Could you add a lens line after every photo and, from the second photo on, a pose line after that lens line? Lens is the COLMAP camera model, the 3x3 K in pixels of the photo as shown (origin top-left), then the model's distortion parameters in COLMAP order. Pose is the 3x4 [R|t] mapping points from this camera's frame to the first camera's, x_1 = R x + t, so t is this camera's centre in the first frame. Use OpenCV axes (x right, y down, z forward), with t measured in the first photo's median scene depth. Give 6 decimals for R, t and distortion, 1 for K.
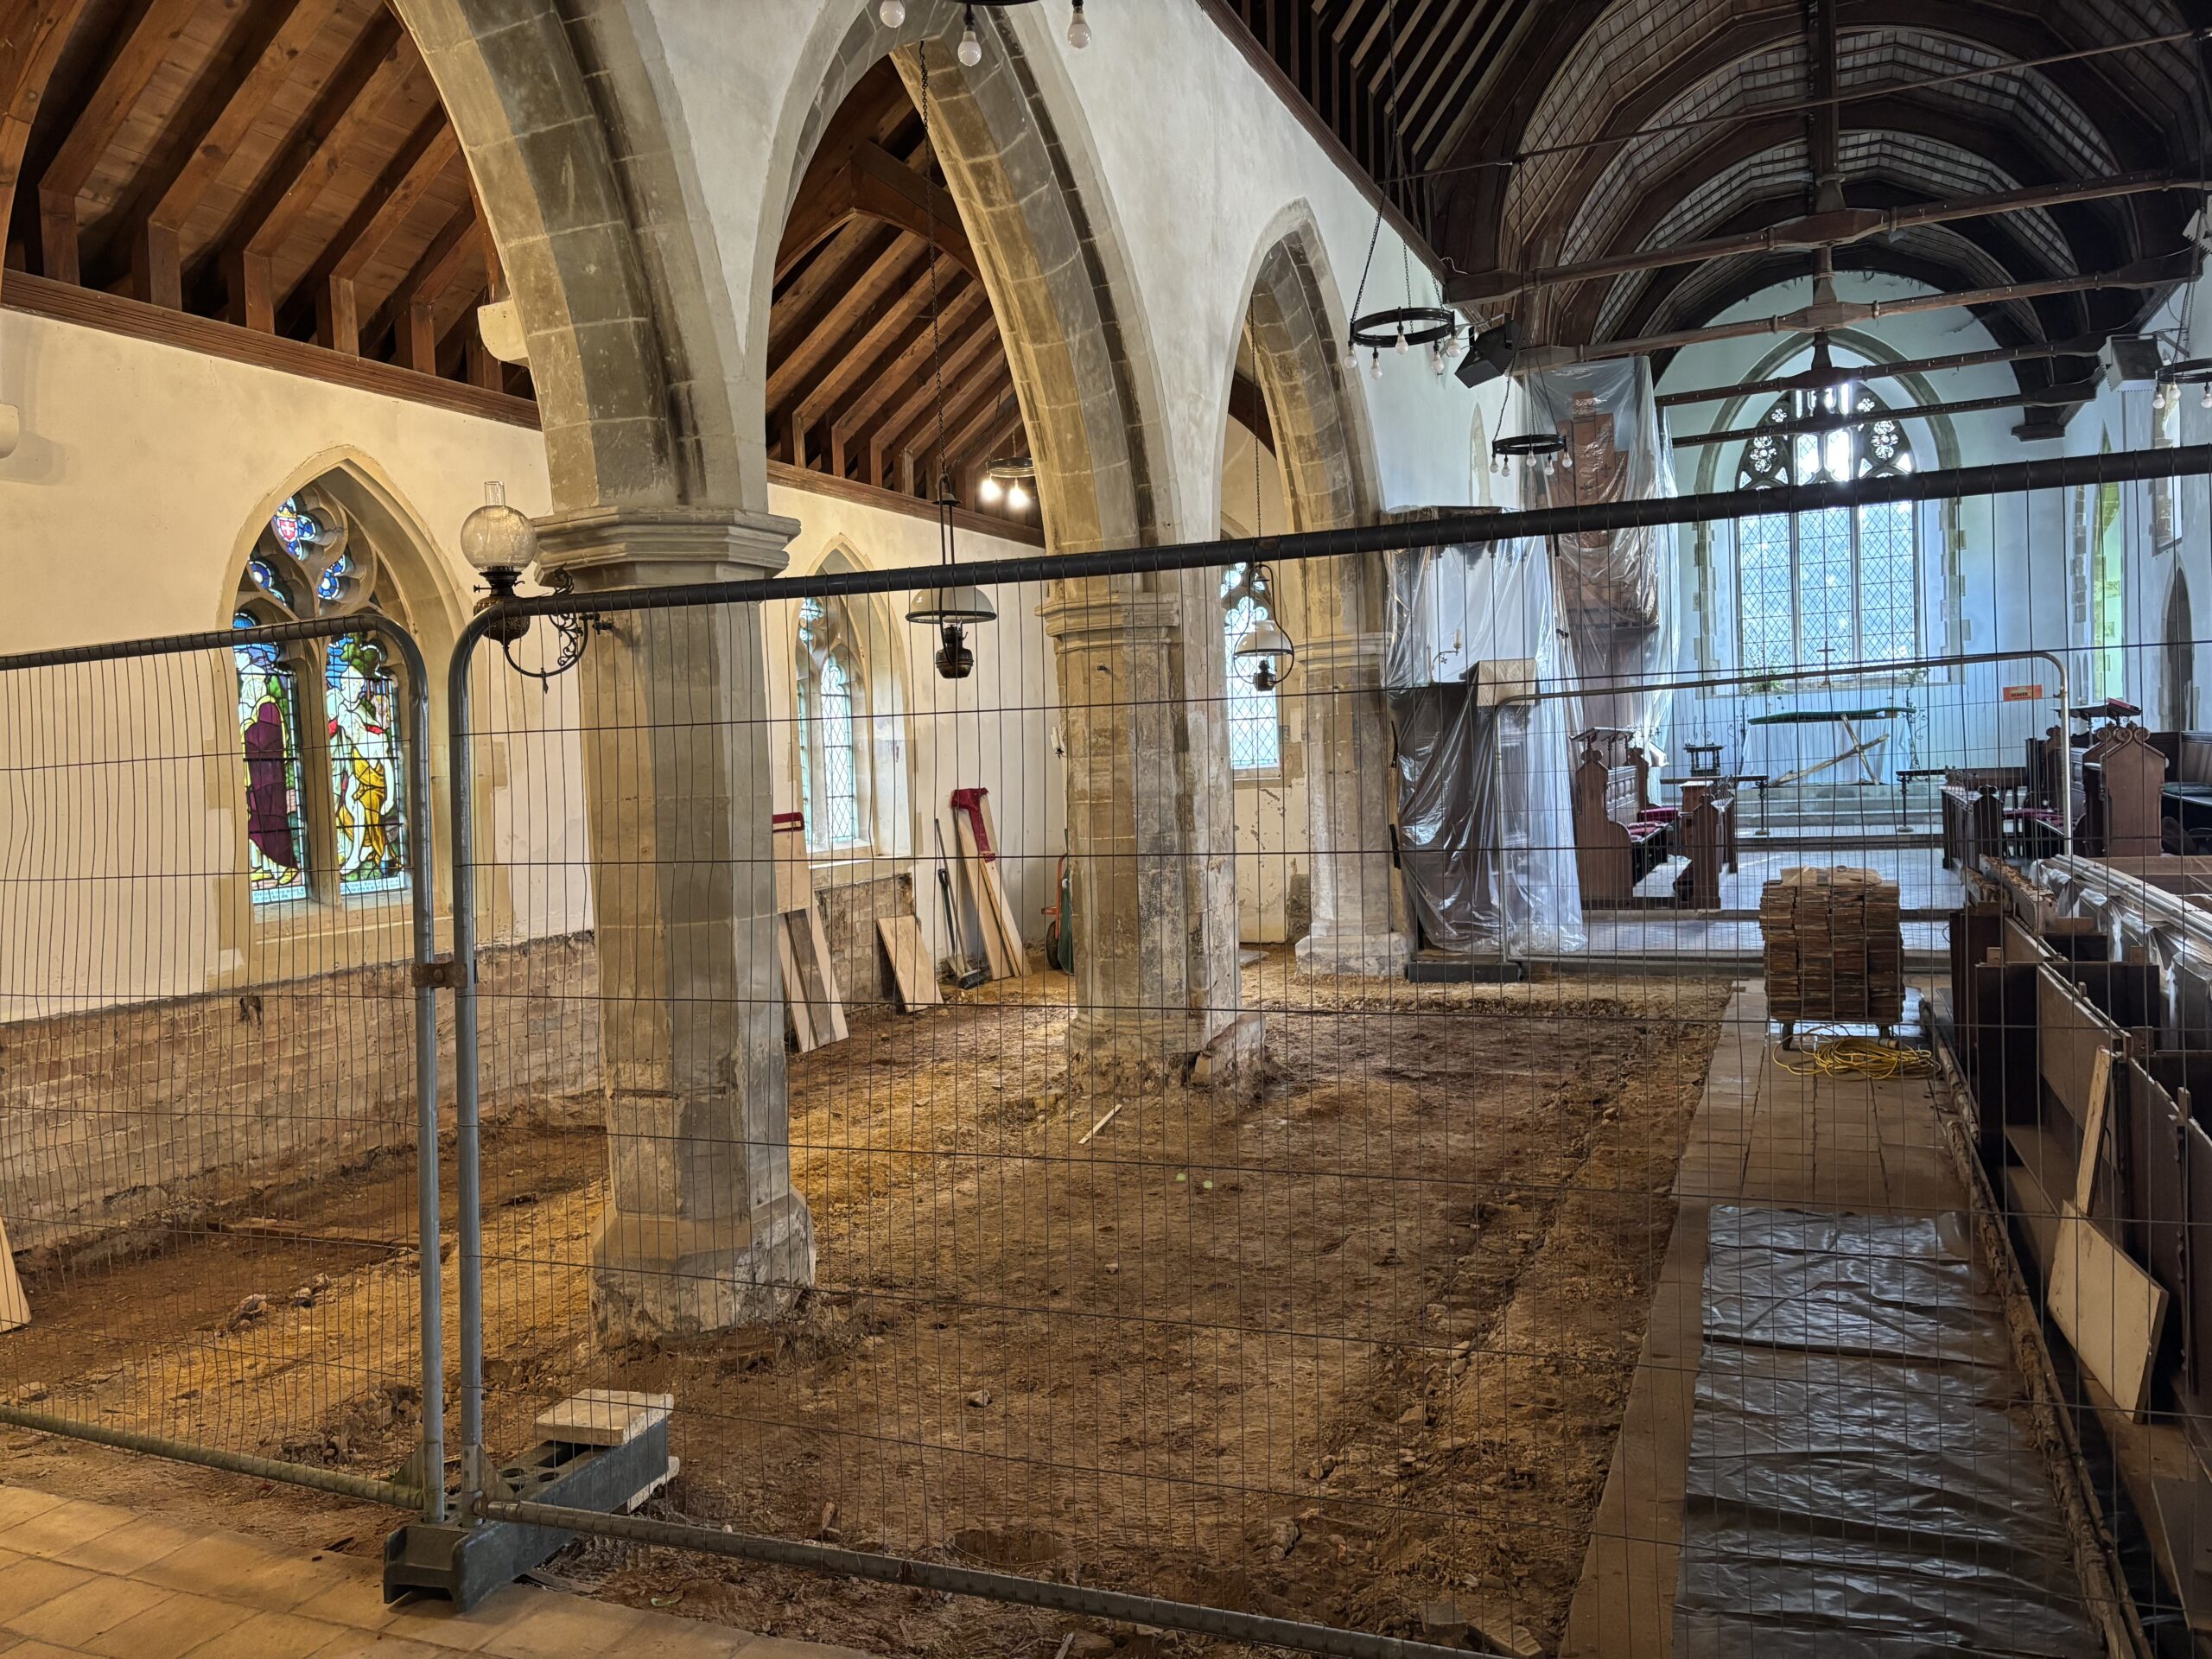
lens RADIAL K [[1698.8, 0, 1106.0], [0, 1698.8, 829.5], [0, 0, 1]] dist [0.116644, -0.119370]
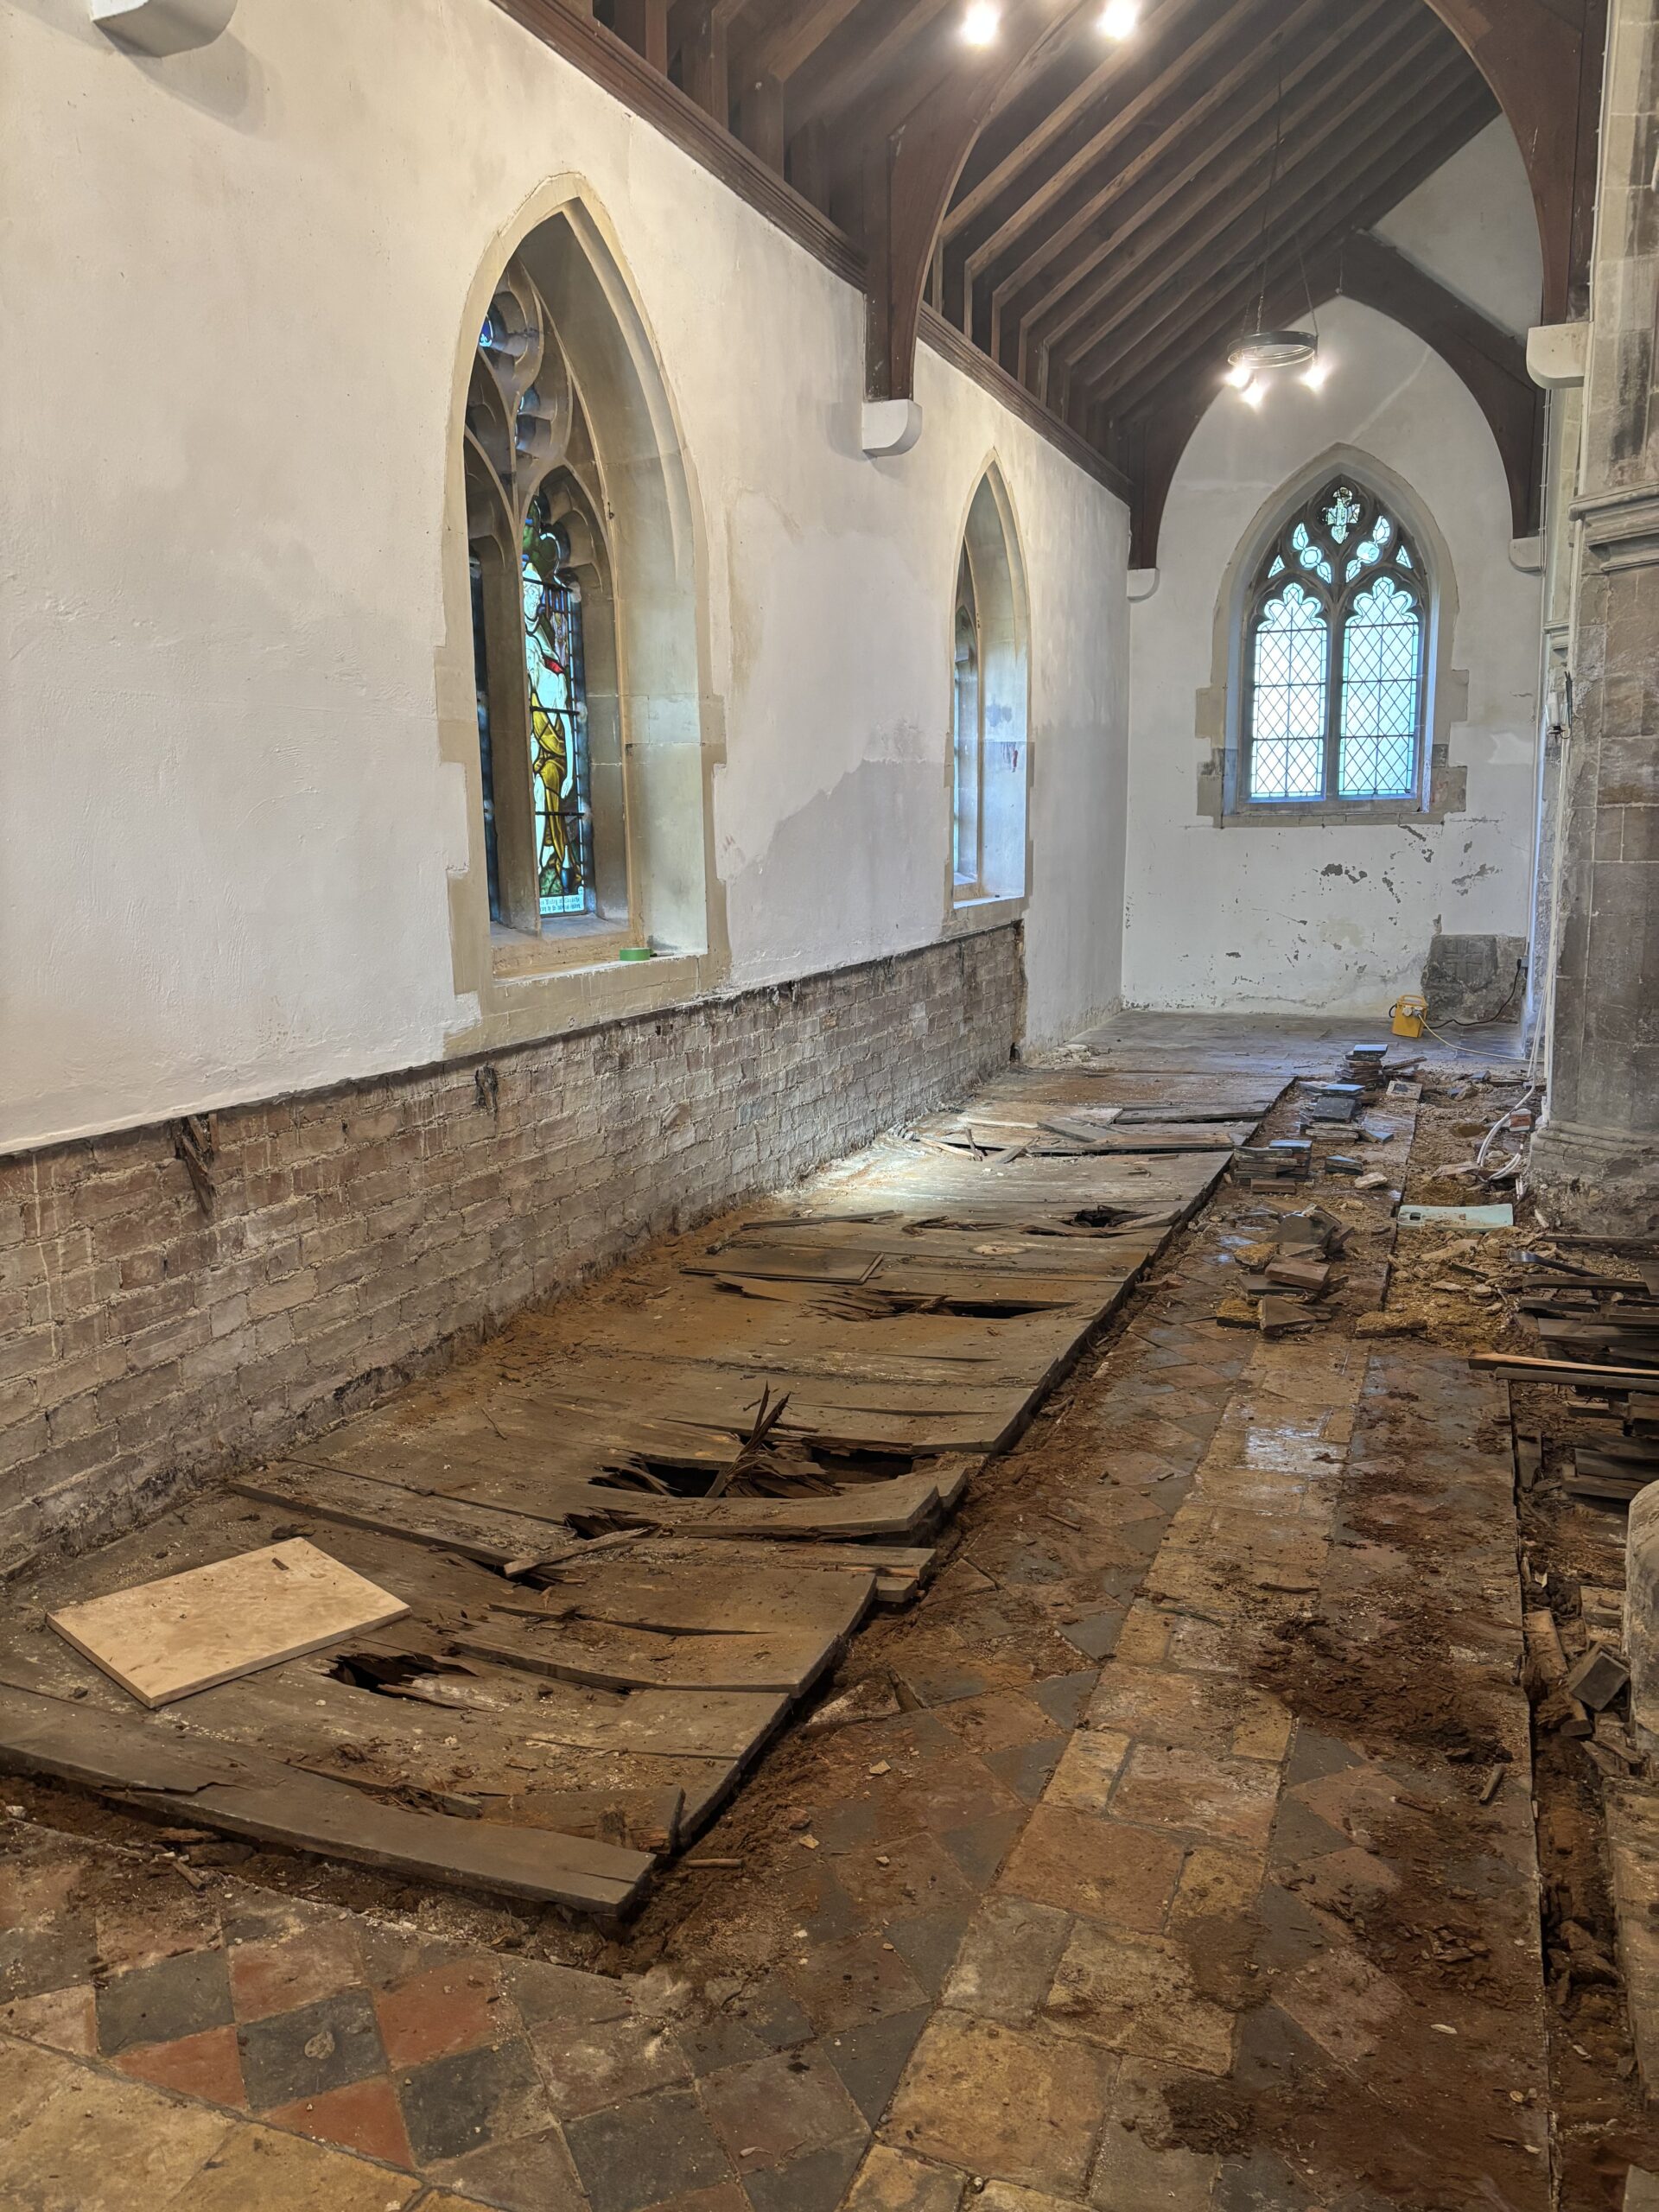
lens RADIAL K [[1698.8, 0, 829.5], [0, 1698.8, 1106.0], [0, 0, 1]] dist [0.116644, -0.119370]
pose [[0.997931, 0.023817, 0.059712, -0.358605], [-0.030981, 0.992037, 0.122074, 0.026043], [-0.056329, -0.123671, 0.990723, 0.328421]]
